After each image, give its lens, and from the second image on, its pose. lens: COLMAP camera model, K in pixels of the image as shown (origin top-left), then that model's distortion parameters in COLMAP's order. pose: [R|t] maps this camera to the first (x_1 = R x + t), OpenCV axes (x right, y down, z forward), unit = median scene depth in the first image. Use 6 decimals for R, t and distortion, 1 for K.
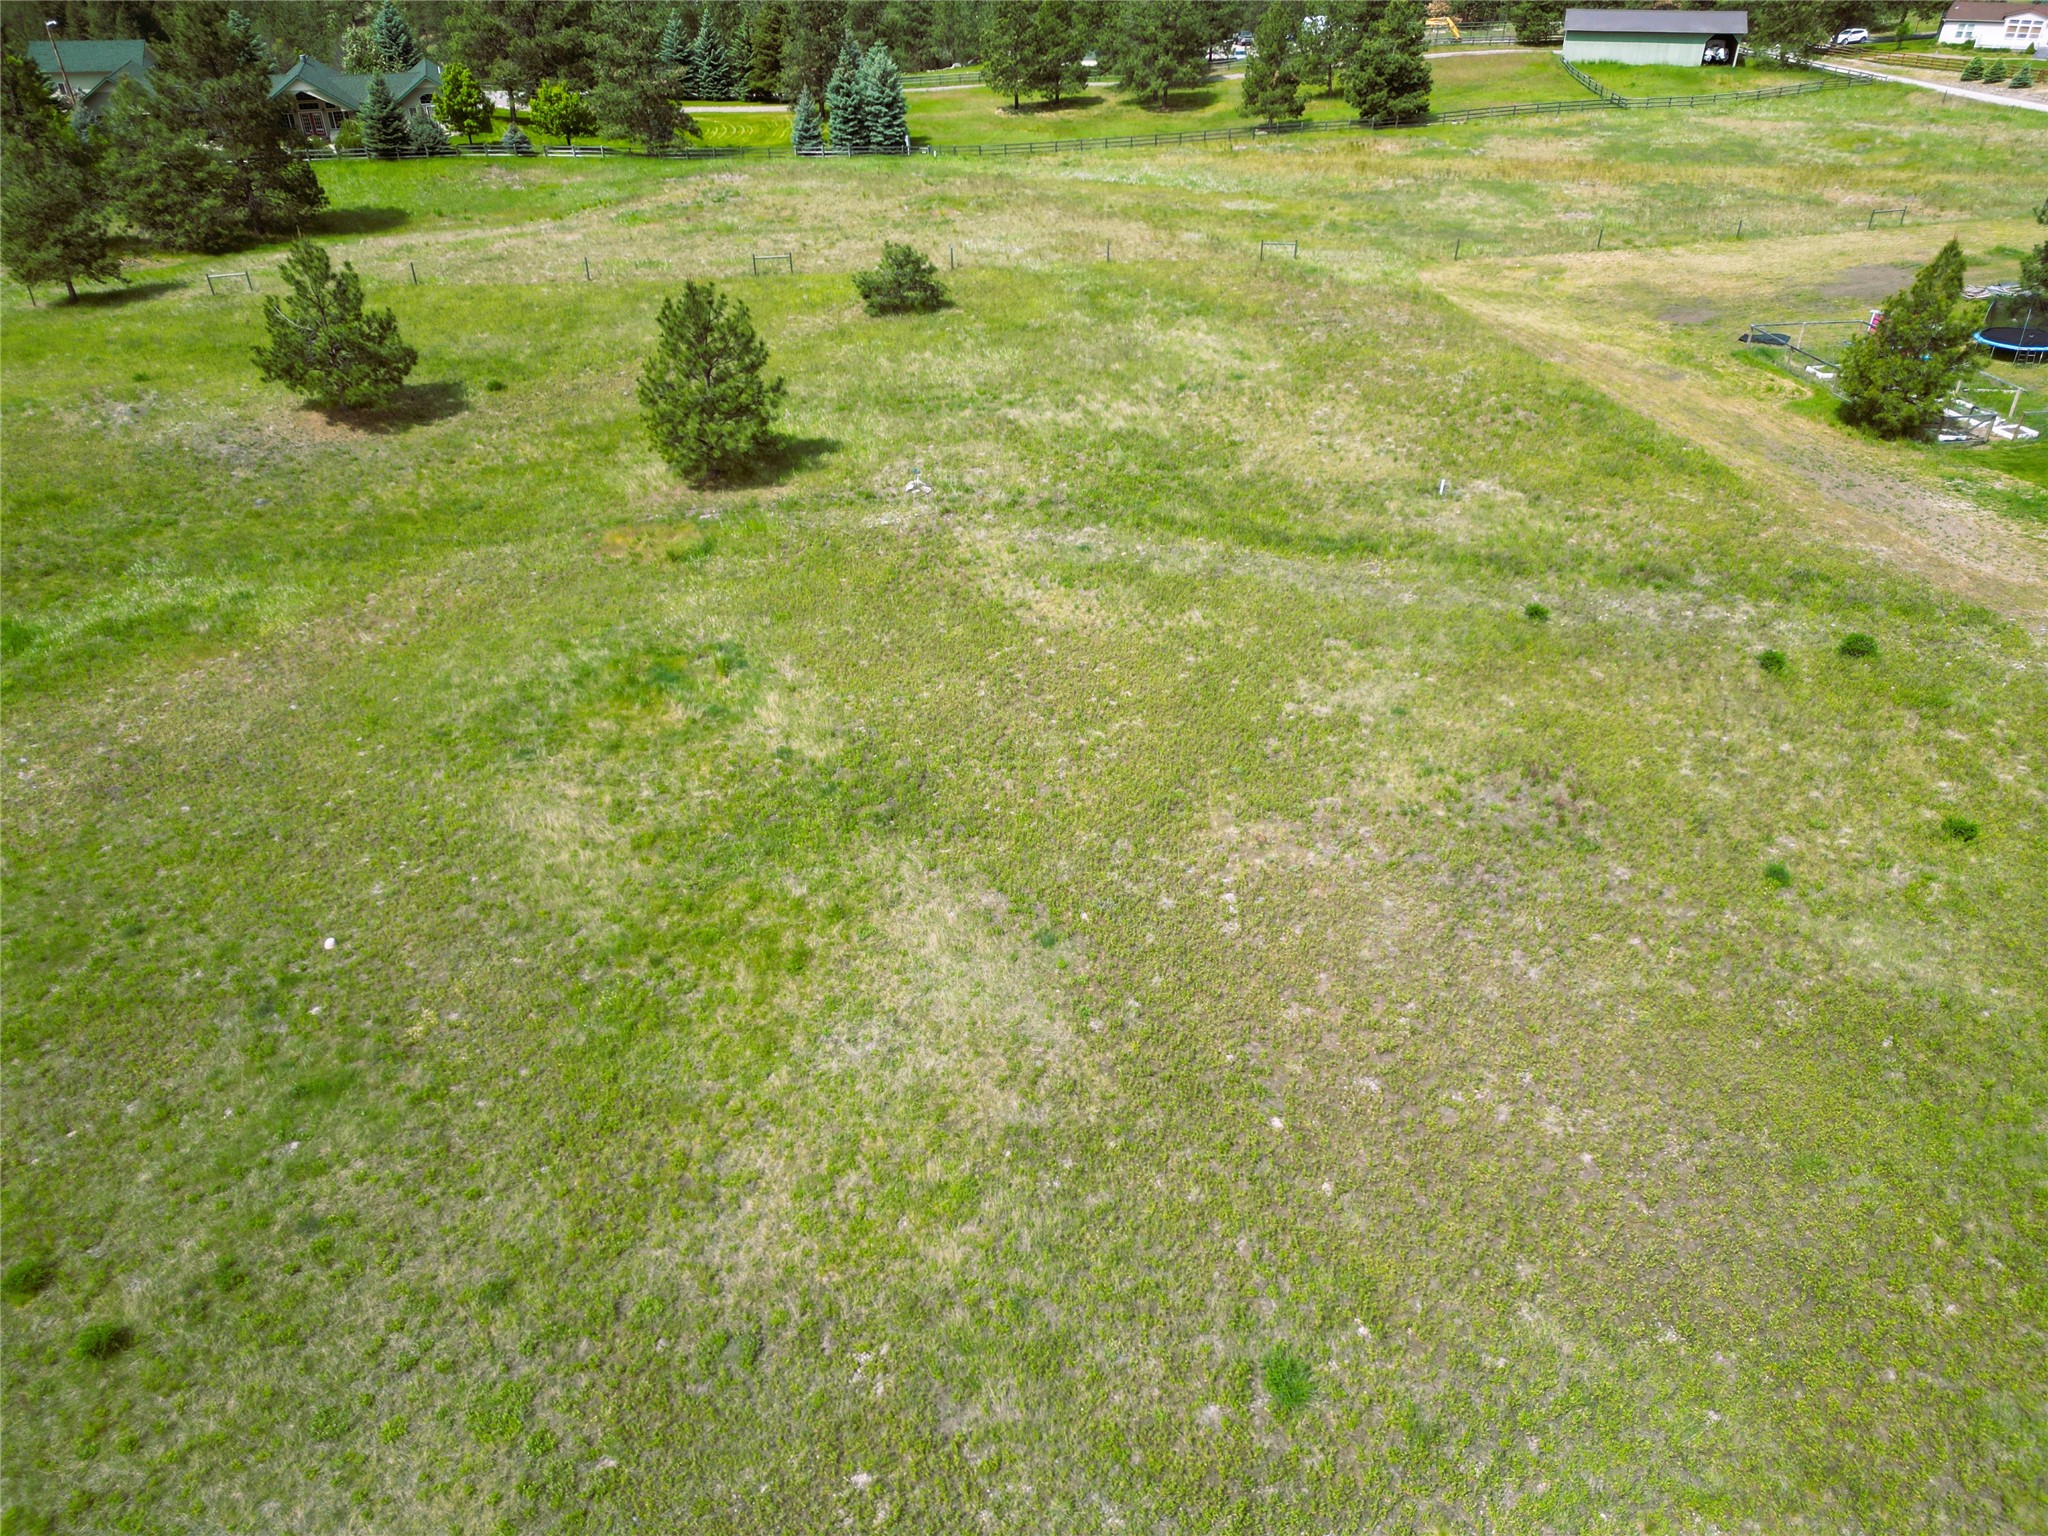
lens RADIAL K [[1429.2, 0, 1024.0], [0, 1429.2, 768.0], [0, 0, 1]] dist [0.084312, -0.075777]
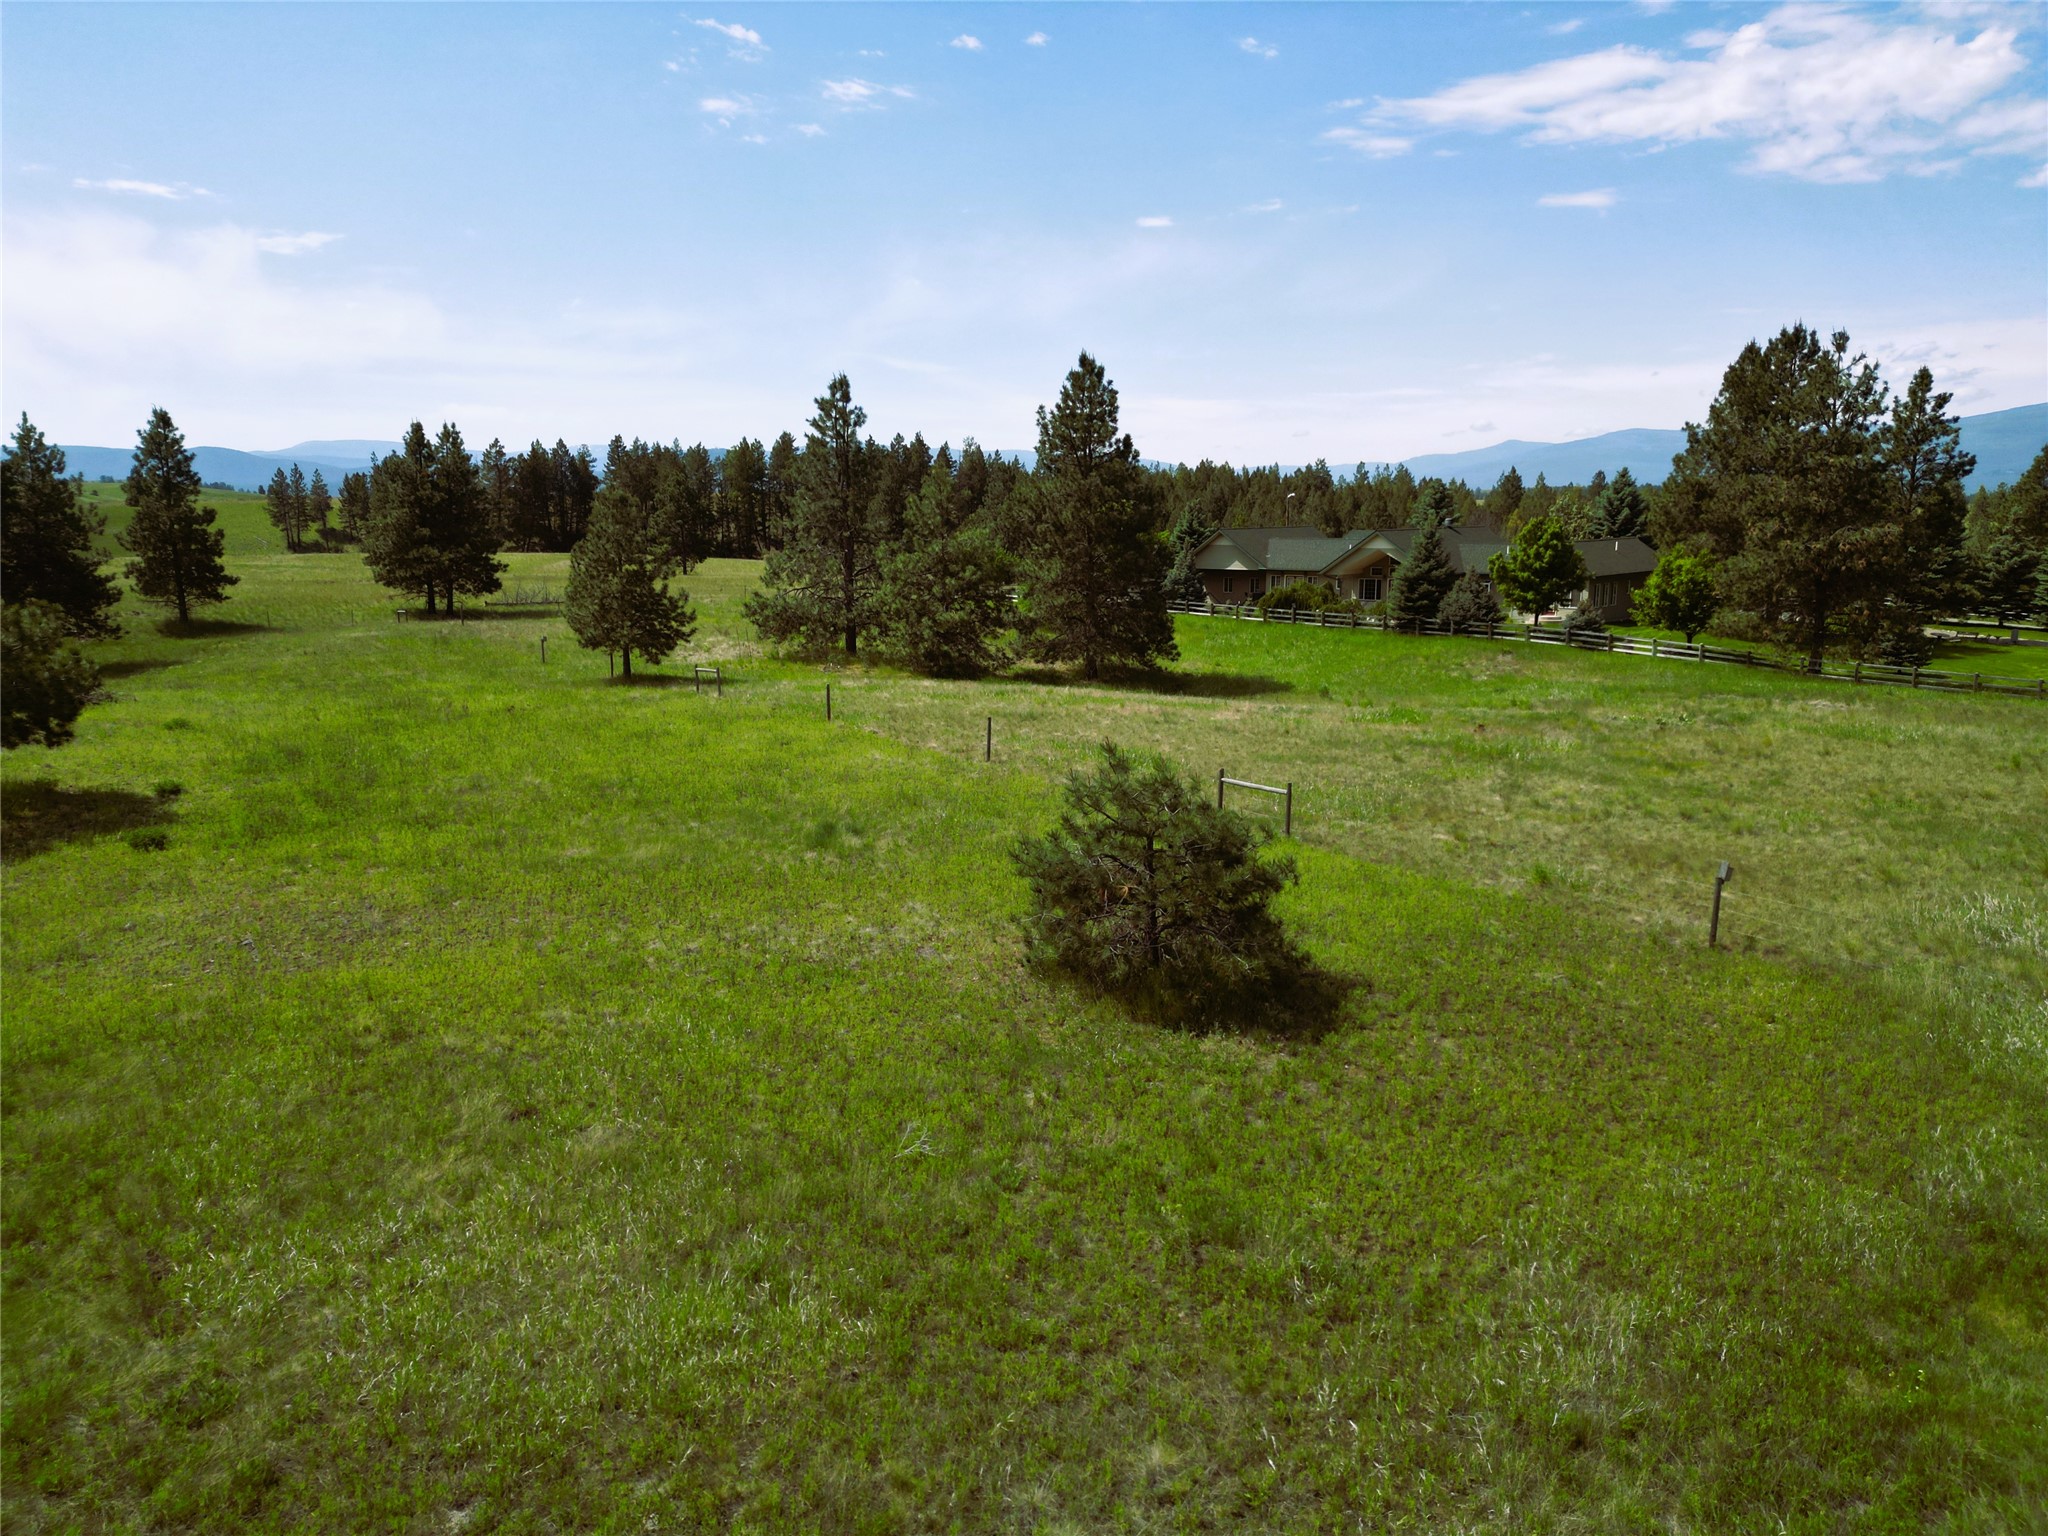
lens RADIAL K [[1434.4, 0, 1022.9], [0, 1434.4, 769.9], [0, 0, 1]] dist [0.077032, -0.067513]
pose [[0.461068, 0.166545, -0.871595, 0.184492], [-0.472054, 0.877749, -0.081992, -0.426647], [0.751386, 0.449244, 0.483321, 1.097317]]
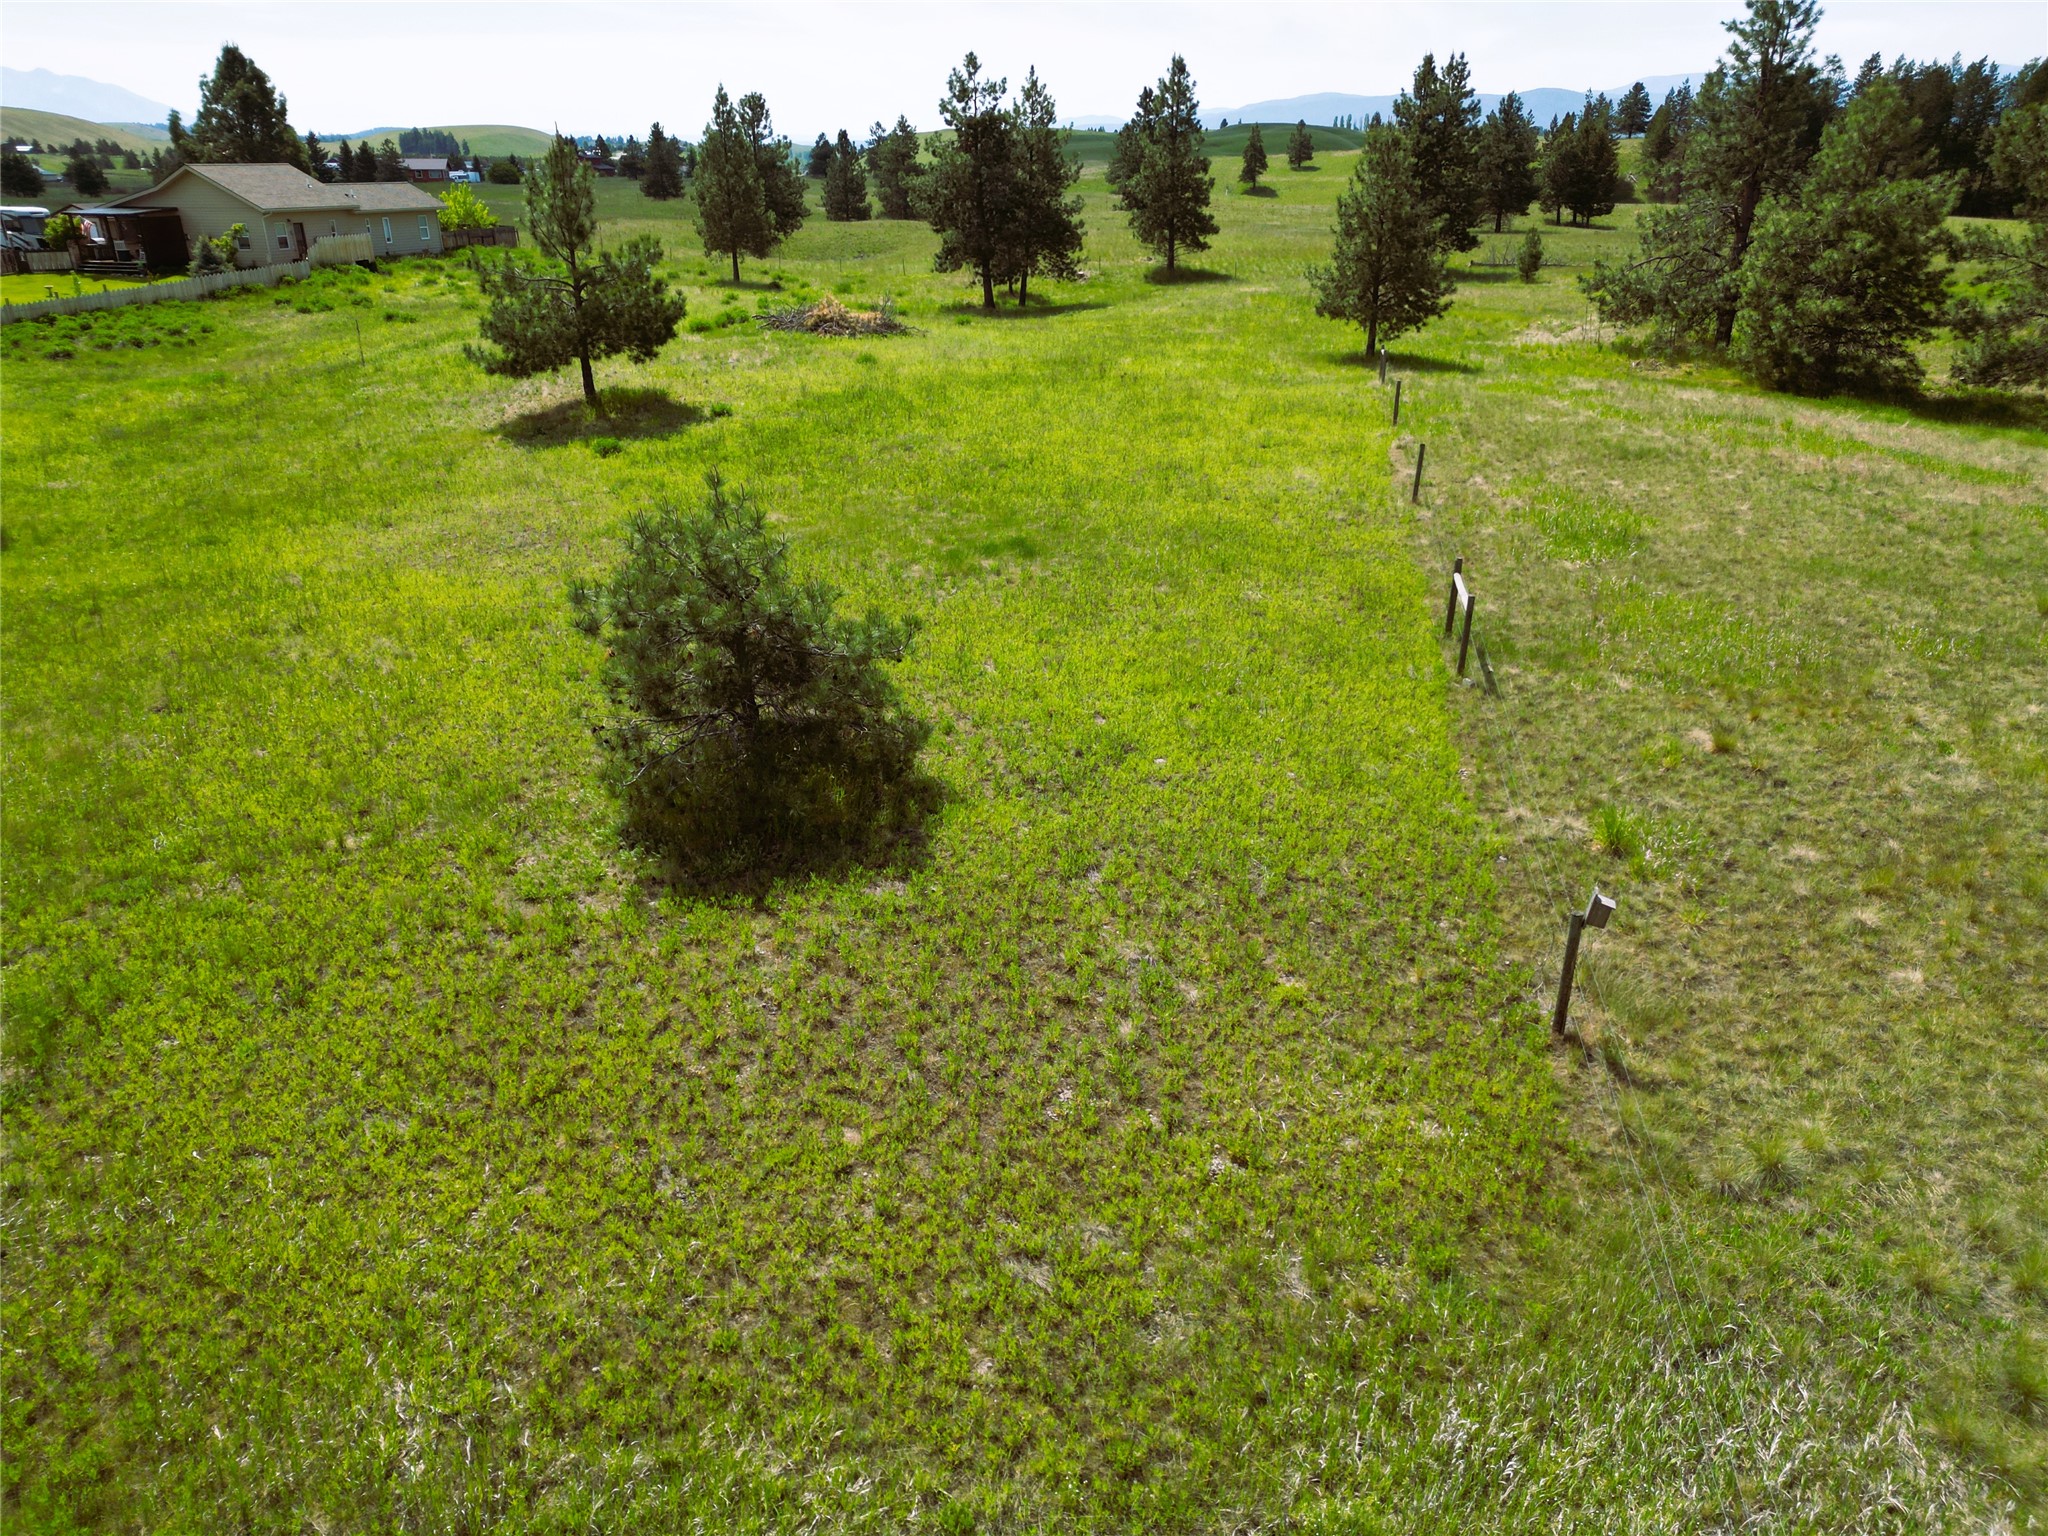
lens RADIAL K [[1429.2, 0, 1024.0], [0, 1429.2, 768.0], [0, 0, 1]] dist [0.084312, -0.075777]
pose [[-0.330564, 0.376375, -0.865488, 0.127219], [-0.497086, 0.710102, 0.498659, -0.603101], [0.802267, 0.595061, -0.047643, 1.381880]]
